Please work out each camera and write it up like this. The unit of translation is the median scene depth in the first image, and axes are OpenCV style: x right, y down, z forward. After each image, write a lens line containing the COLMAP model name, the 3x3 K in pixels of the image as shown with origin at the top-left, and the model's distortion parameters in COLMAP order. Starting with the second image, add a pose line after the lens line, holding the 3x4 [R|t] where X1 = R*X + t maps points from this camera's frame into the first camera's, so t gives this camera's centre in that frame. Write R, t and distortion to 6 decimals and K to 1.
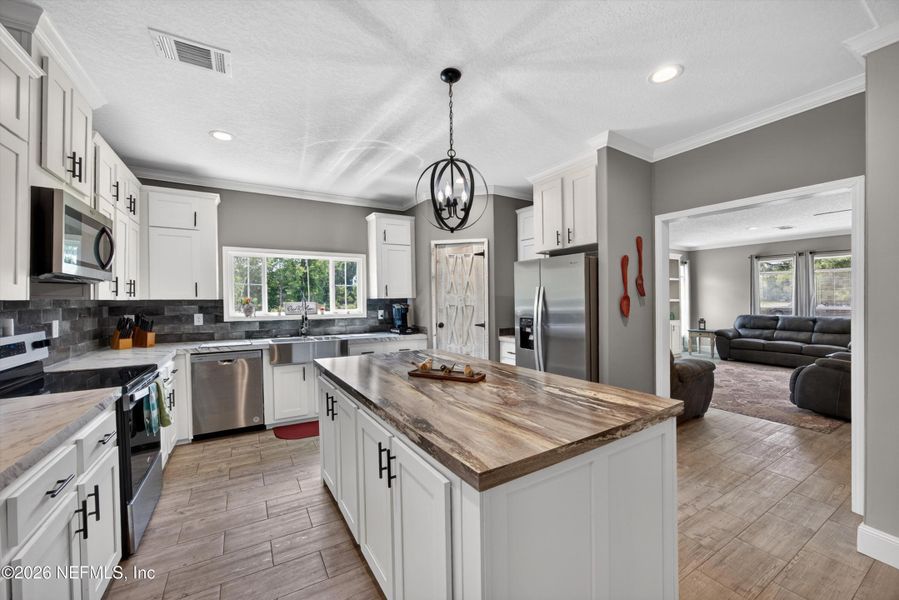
lens RADIAL K [[355.0, 0, 444.1], [0, 355.0, 300.5], [0, 0, 1]] dist [-0.038667, 0.020084]
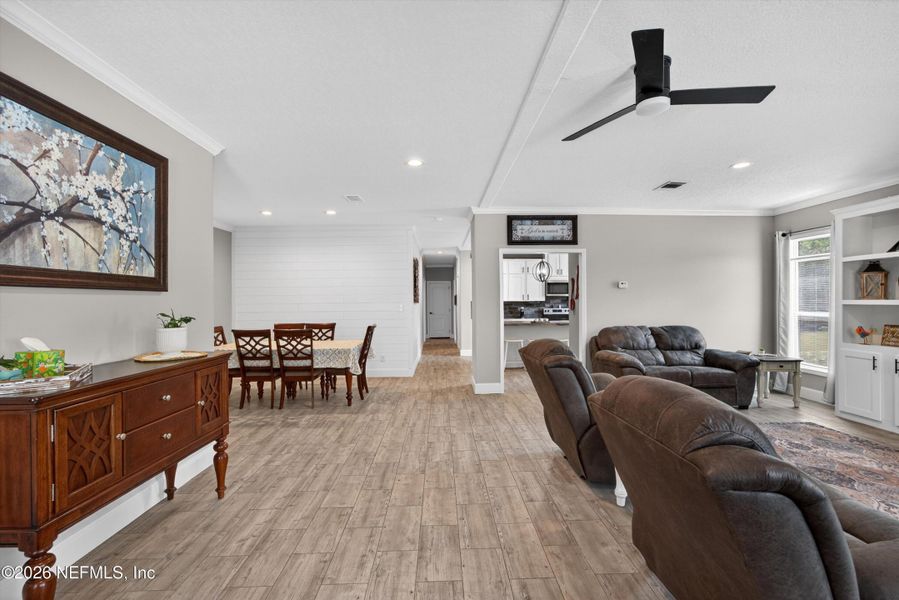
lens RADIAL K [[378.6, 0, 449.5], [0, 378.6, 300.0], [0, 0, 1]] dist [-0.042985, 0.023483]
pose [[-0.488655, 0.000721, -0.872477, 2.080506], [0.001993, 0.999998, -0.000290, -0.007902], [0.872475, -0.001881, -0.488656, 1.128988]]
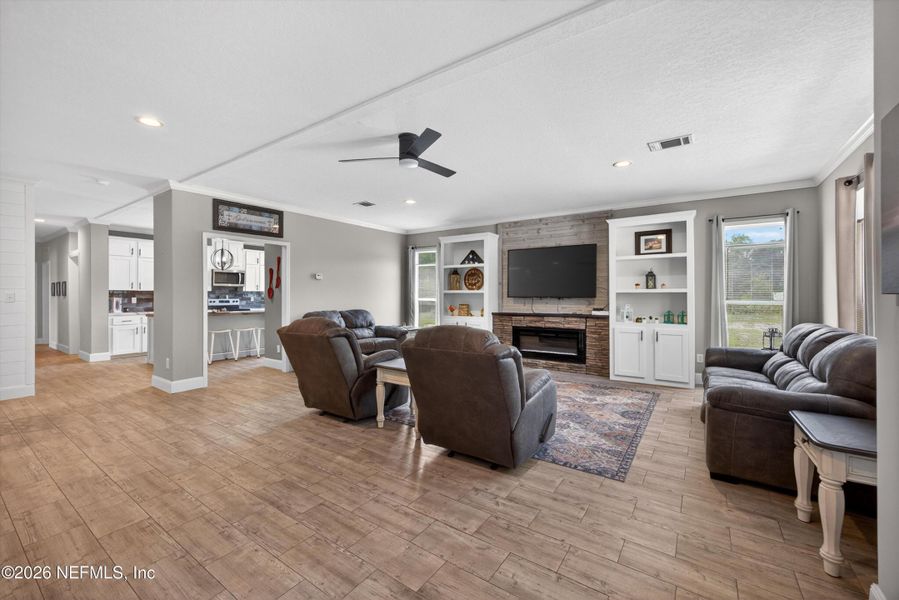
lens RADIAL K [[371.4, 0, 449.4], [0, 371.4, 294.9], [0, 0, 1]] dist [-0.001433, 0.000225]
pose [[0.411622, 0.003871, -0.911346, 2.291830], [-0.004296, 0.999988, 0.002308, 0.012349], [0.911344, 0.002965, 0.411634, 0.844817]]
